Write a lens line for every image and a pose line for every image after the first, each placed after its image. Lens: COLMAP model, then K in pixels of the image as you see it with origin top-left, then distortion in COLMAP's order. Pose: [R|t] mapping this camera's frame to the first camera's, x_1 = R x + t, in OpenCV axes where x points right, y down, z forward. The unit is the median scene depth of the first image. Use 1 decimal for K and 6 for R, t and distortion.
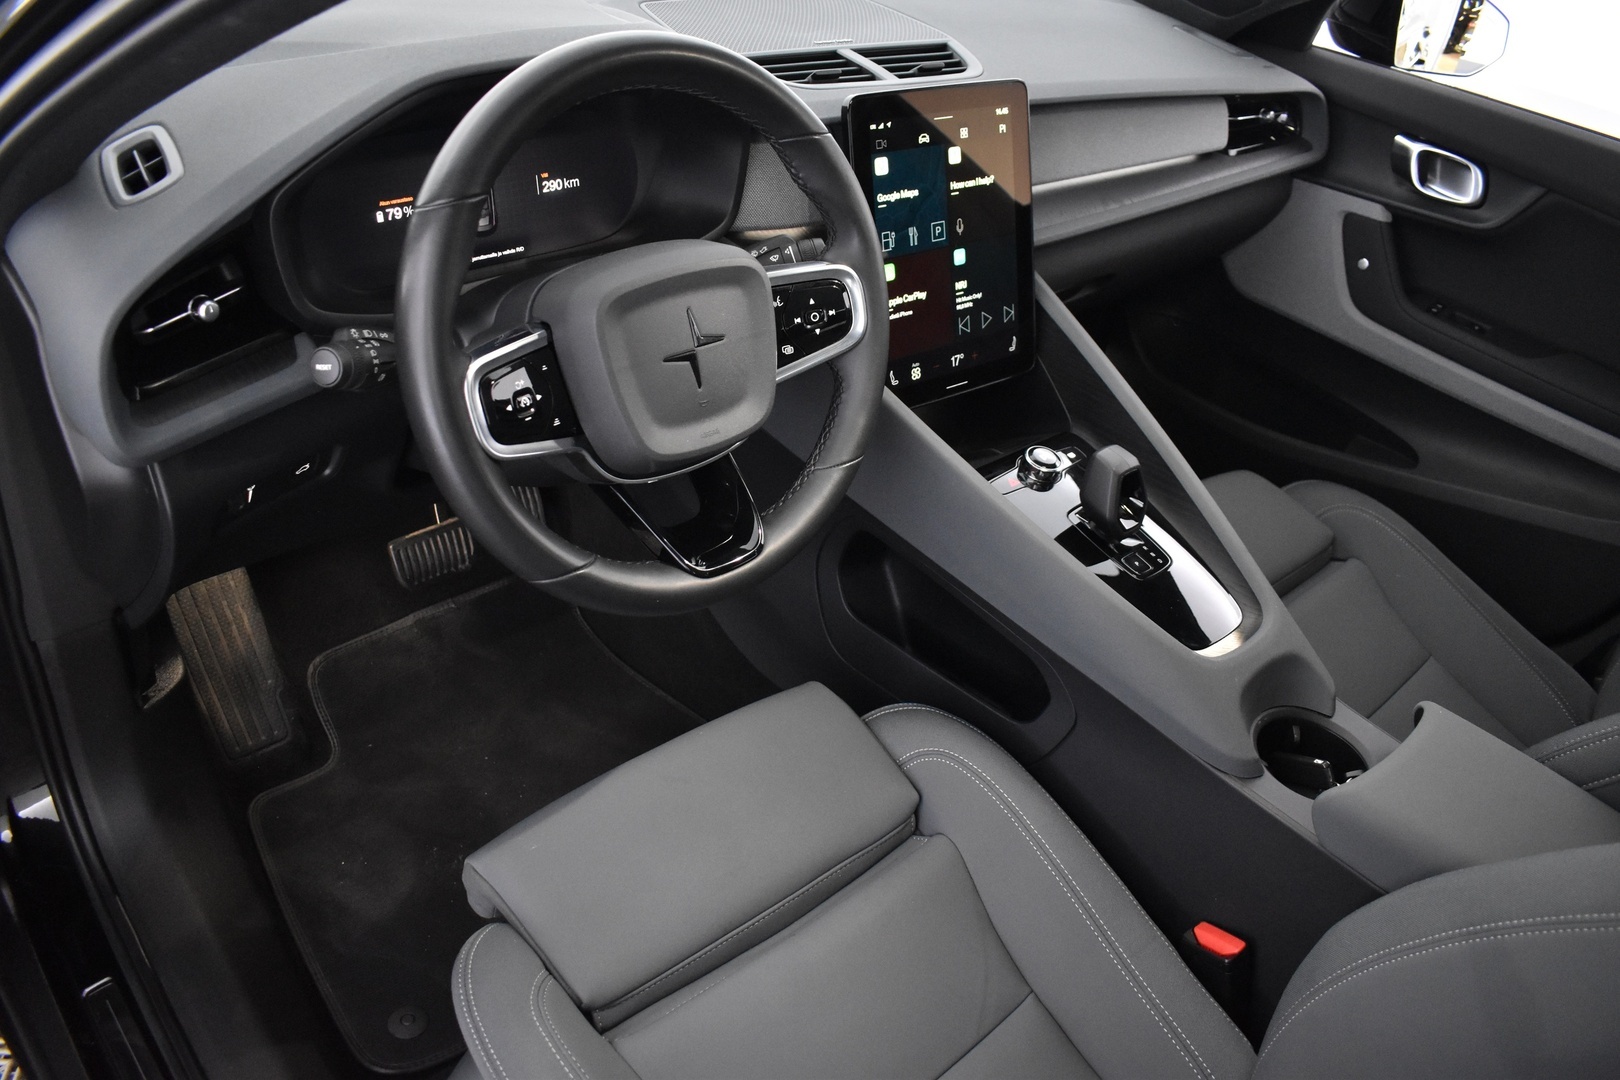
lens RADIAL K [[1241.0, 0, 805.2], [0, 1241.0, 538.1], [0, 0, 1]] dist [-0.068201, 0.003006]
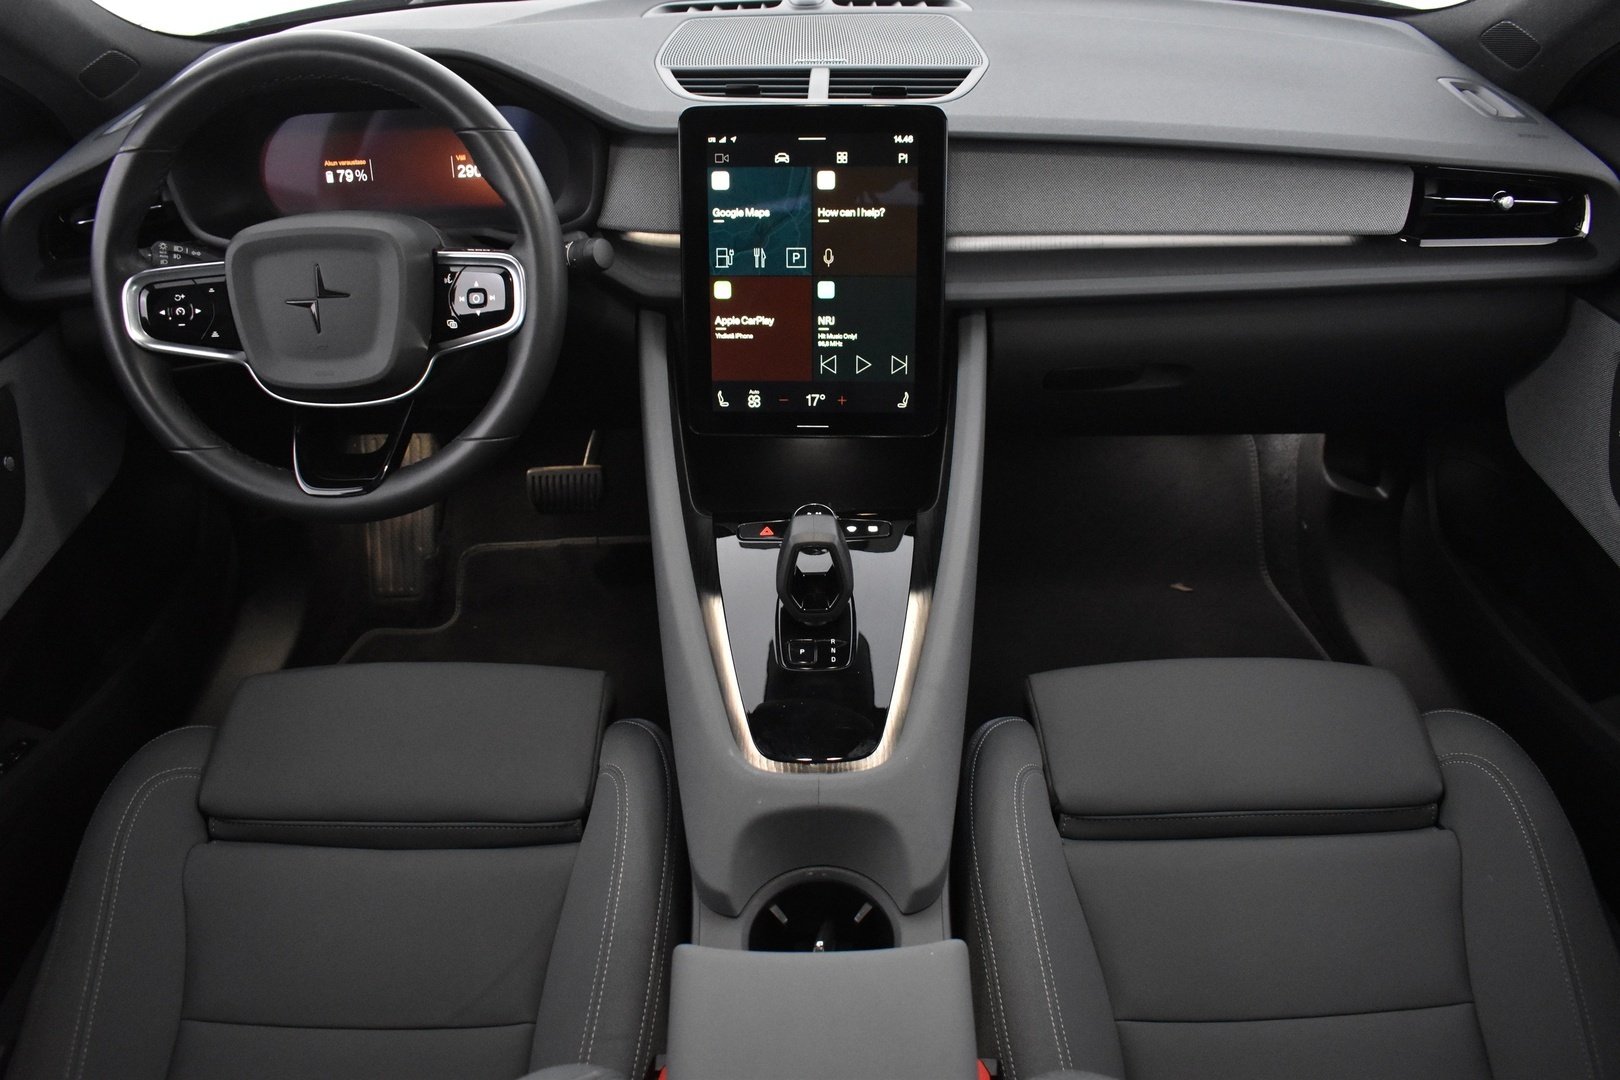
lens RADIAL K [[1241.0, 0, 810.4], [0, 1241.0, 542.7], [0, 0, 1]] dist [-0.068201, 0.003006]
pose [[0.739961, 0.271365, -0.615482, 0.753804], [-0.293949, 0.953471, 0.066985, -0.107385], [0.605022, 0.131354, 0.785299, 0.293154]]
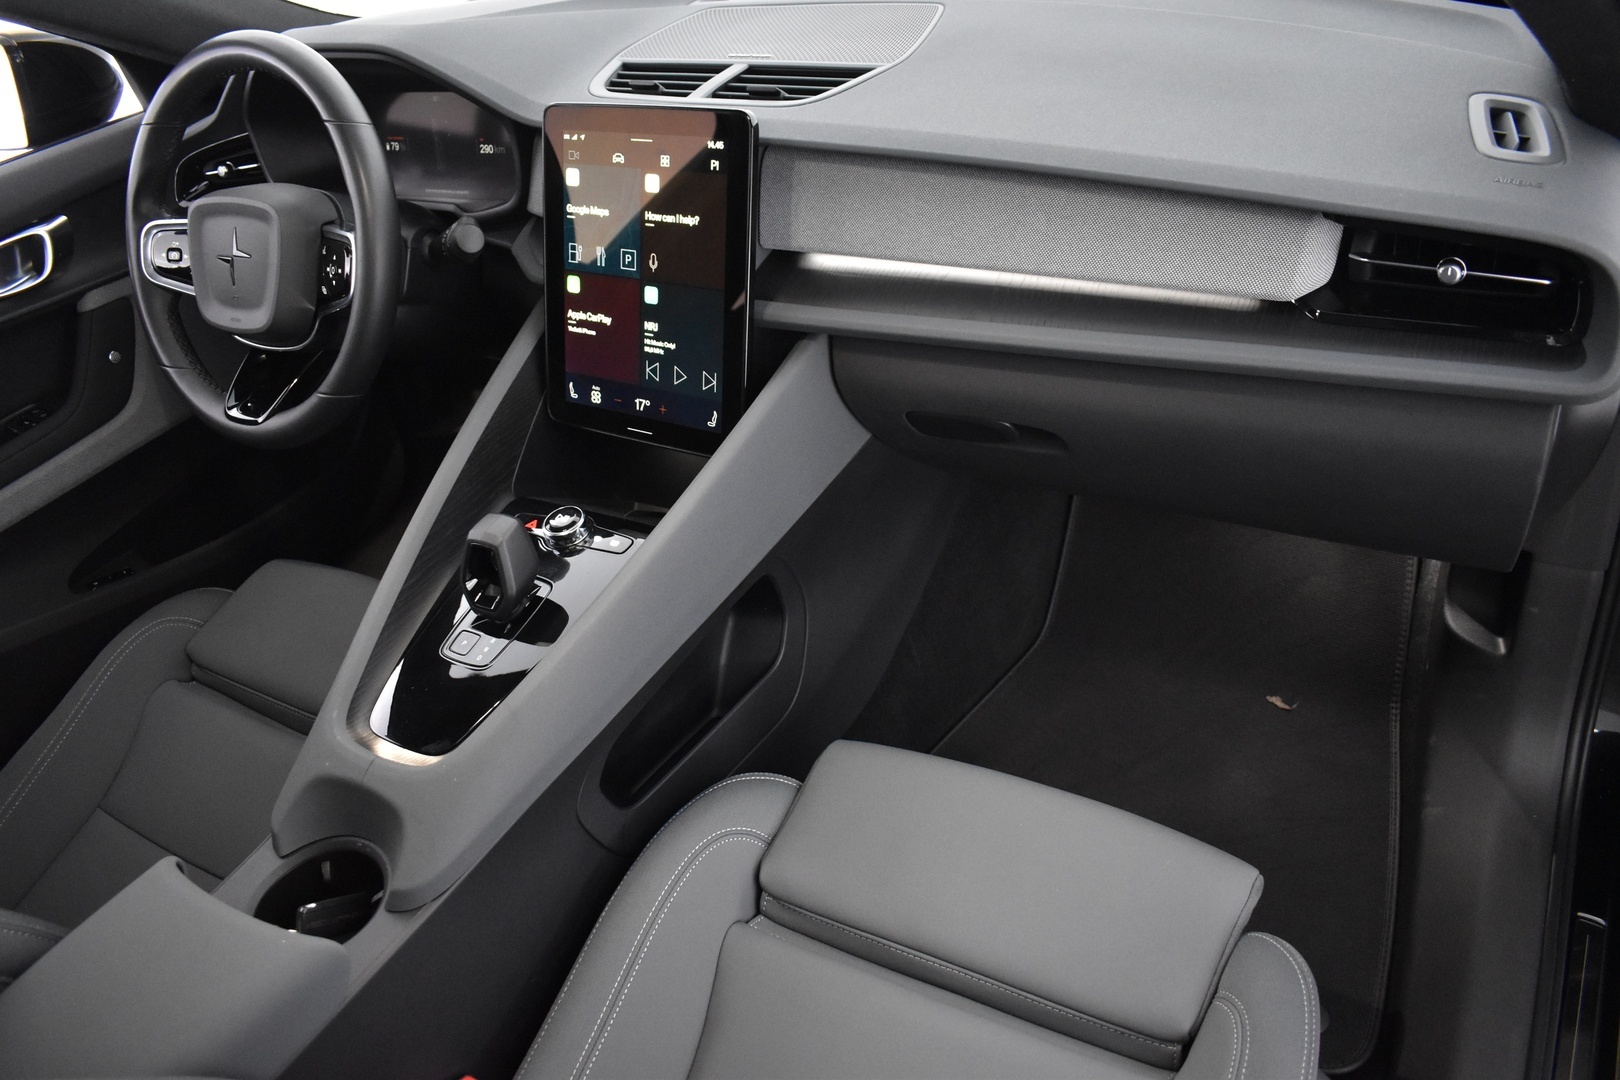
lens RADIAL K [[1241.0, 0, 805.0], [0, 1241.0, 536.2], [0, 0, 1]] dist [-0.068201, 0.003006]
pose [[0.291172, 0.398452, -0.869744, 1.036639], [-0.401717, 0.876024, 0.266842, -0.366981], [0.868241, 0.271694, 0.415139, 0.783759]]
